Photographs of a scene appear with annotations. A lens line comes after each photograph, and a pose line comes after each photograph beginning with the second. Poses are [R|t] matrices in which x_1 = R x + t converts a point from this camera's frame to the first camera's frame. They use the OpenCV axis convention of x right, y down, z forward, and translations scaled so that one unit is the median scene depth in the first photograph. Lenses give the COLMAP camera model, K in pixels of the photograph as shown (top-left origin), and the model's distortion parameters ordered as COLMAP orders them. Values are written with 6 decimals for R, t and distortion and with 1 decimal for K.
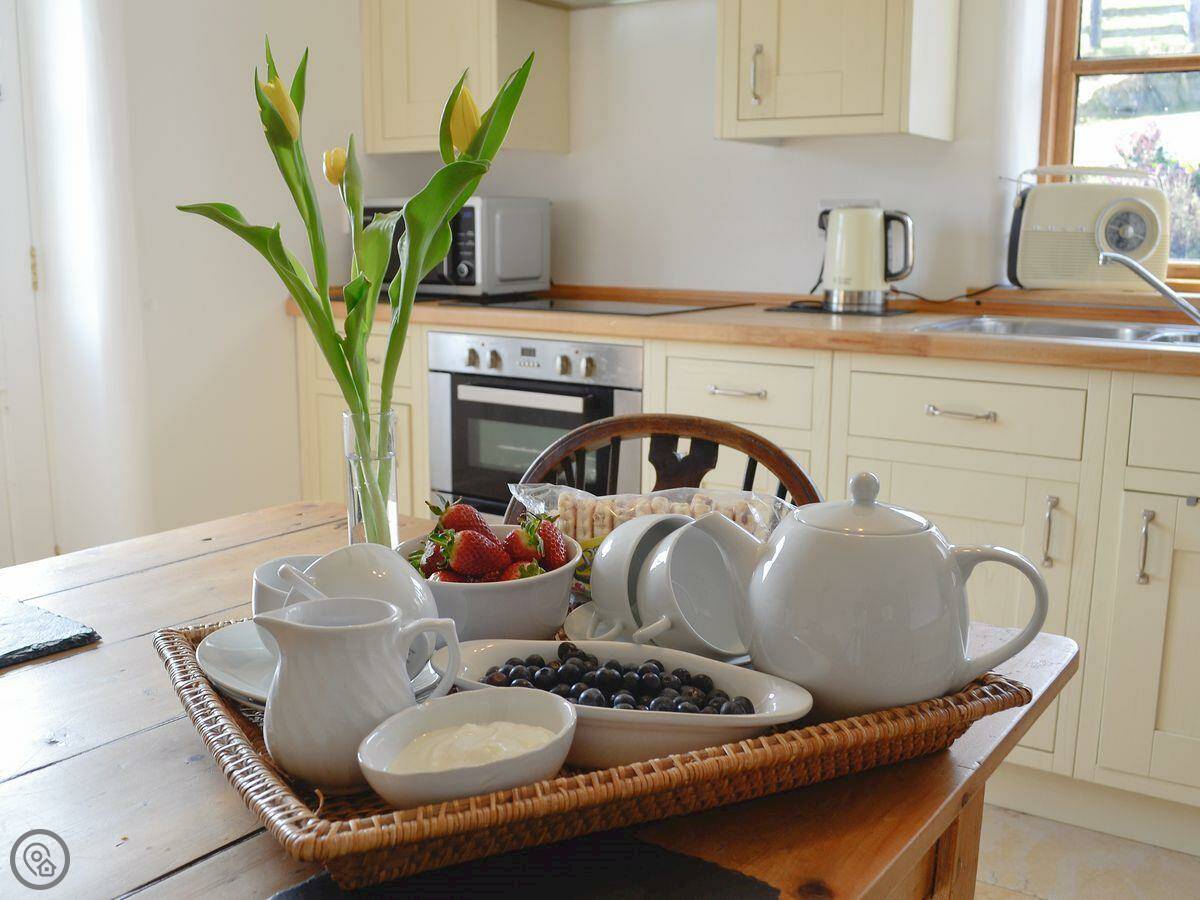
lens RADIAL K [[1185.6, 0, 669.0], [0, 1185.6, 523.7], [0, 0, 1]] dist [-0.058457, -0.016734]
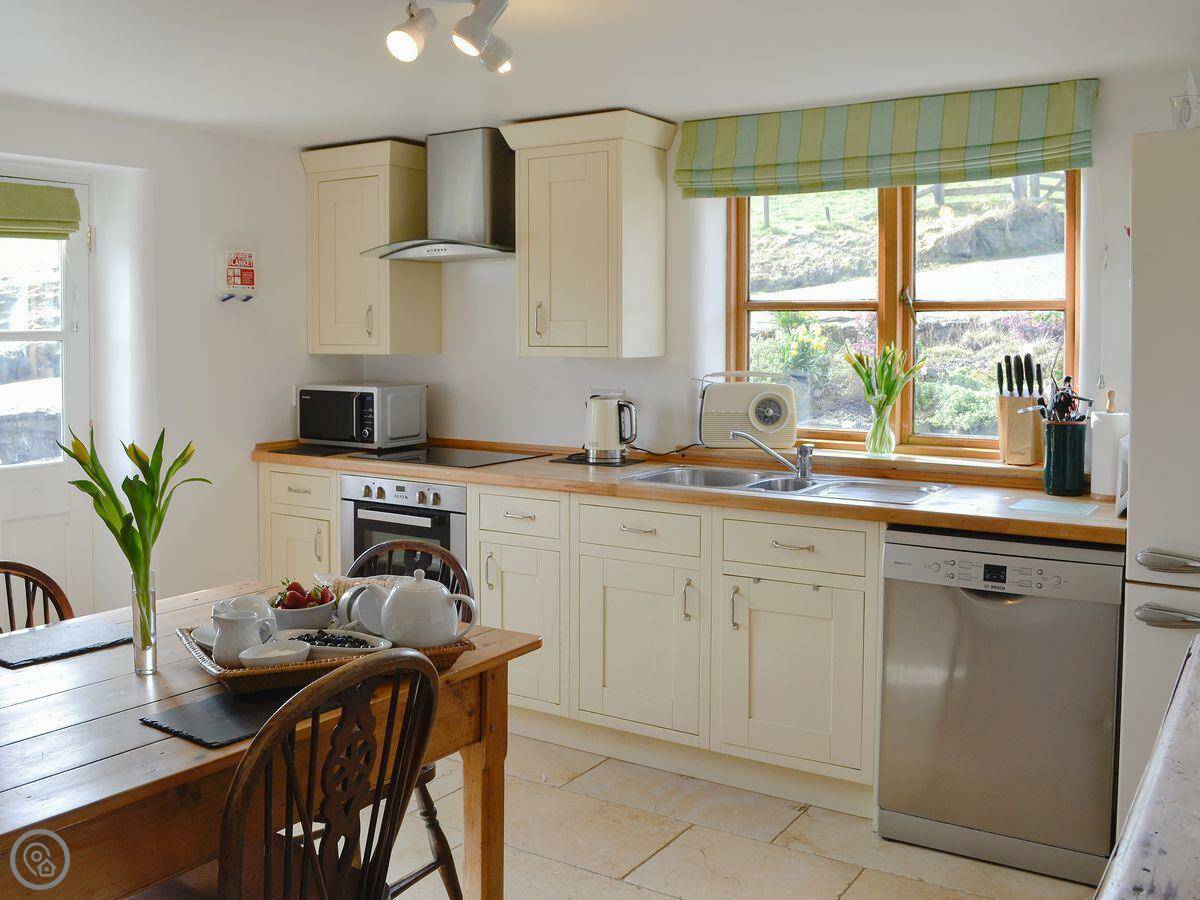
lens RADIAL K [[1095.1, 0, 600.0], [0, 1095.1, 450.0], [0, 0, 1]] dist [-0.062252, -0.015142]
pose [[0.999811, -0.007123, -0.018116, 0.180438], [0.004468, 0.989775, -0.142565, 0.014009], [0.018946, 0.142457, 0.989620, -0.464449]]
